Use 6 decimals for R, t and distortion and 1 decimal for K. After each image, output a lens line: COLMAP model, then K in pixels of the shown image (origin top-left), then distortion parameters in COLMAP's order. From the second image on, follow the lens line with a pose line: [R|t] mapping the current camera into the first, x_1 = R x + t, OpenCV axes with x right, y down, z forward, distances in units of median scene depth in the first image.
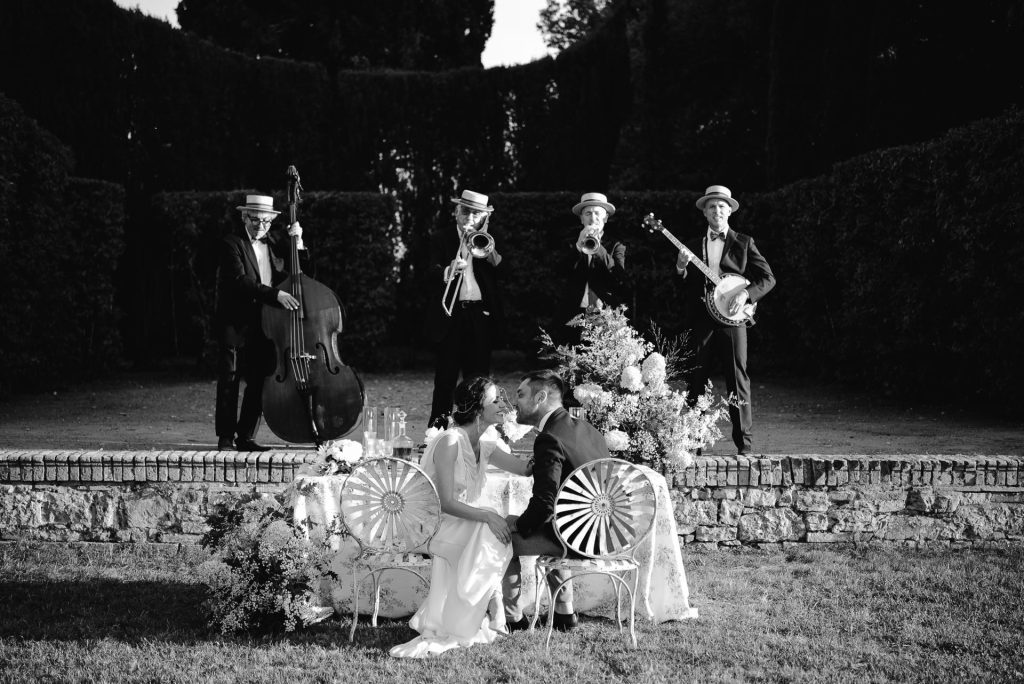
lens RADIAL K [[1802.9, 0, 512.0], [0, 1802.9, 342.0], [0, 0, 1]] dist [-0.005846, -0.274840]
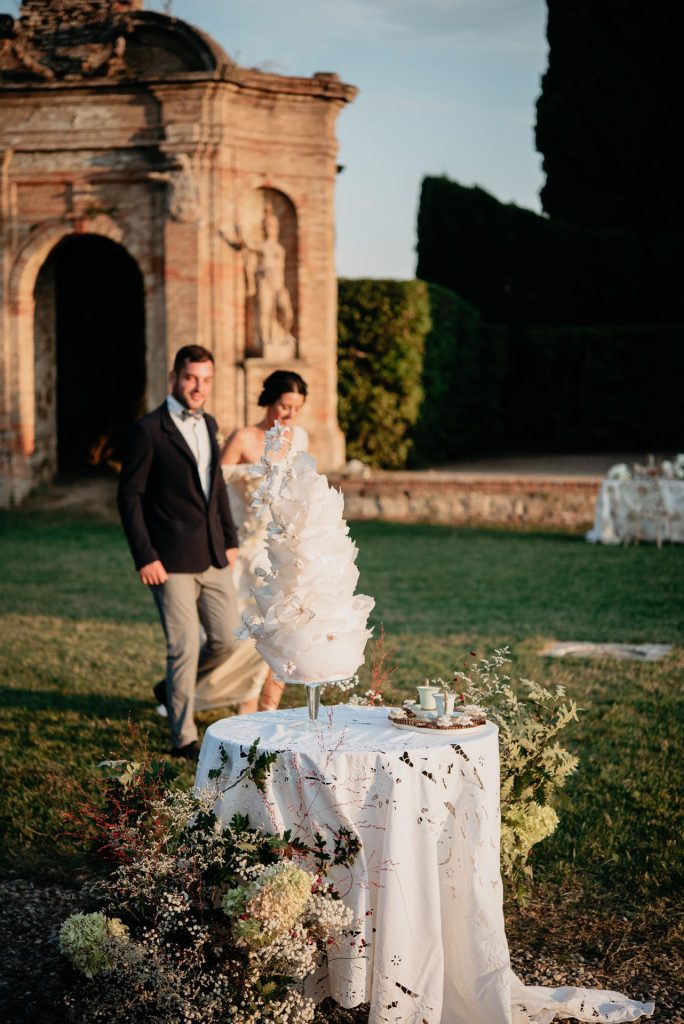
lens RADIAL K [[1702.9, 0, 342.0], [0, 1702.9, 512.0], [0, 0, 1]] dist [0.029155, 0.273282]
pose [[0.958031, 0.008116, -0.286548, 0.127838], [0.005131, 0.998953, 0.045451, 0.007129], [0.286617, -0.045014, 0.956987, -0.824595]]
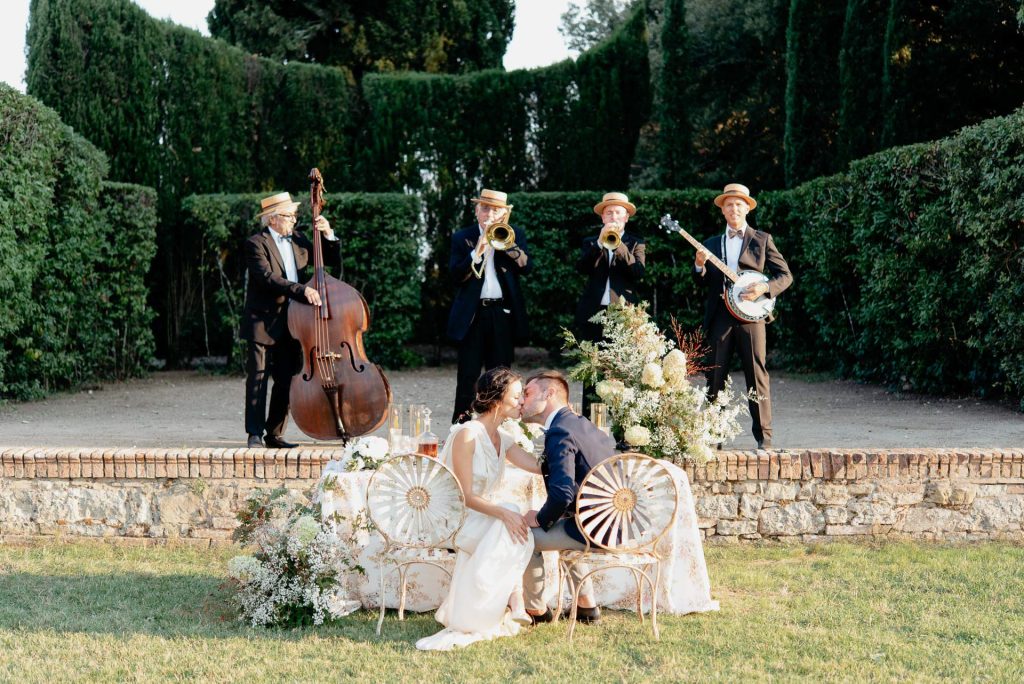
lens RADIAL K [[1747.5, 0, 510.0], [0, 1747.5, 396.8], [0, 0, 1]] dist [-0.032295, -0.145032]
pose [[0.999874, -0.006029, -0.014697, 0.000472], [0.006508, 0.999440, 0.032818, -0.000046], [0.014491, -0.032909, 0.999353, 0.015638]]
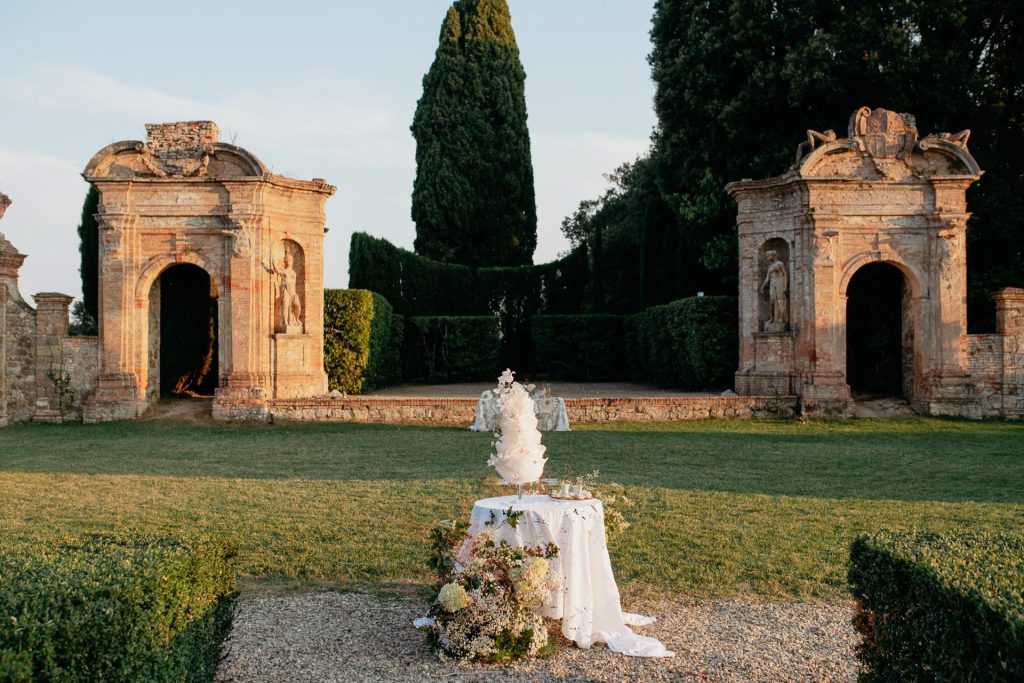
lens RADIAL K [[967.9, 0, 512.0], [0, 967.9, 341.5], [0, 0, 1]] dist [-0.014278, 0.011749]
pose [[0.998716, -0.012799, -0.049014, 0.052402], [0.011243, 0.999428, -0.031892, 0.006144], [0.049394, 0.031300, 0.998289, -0.933340]]
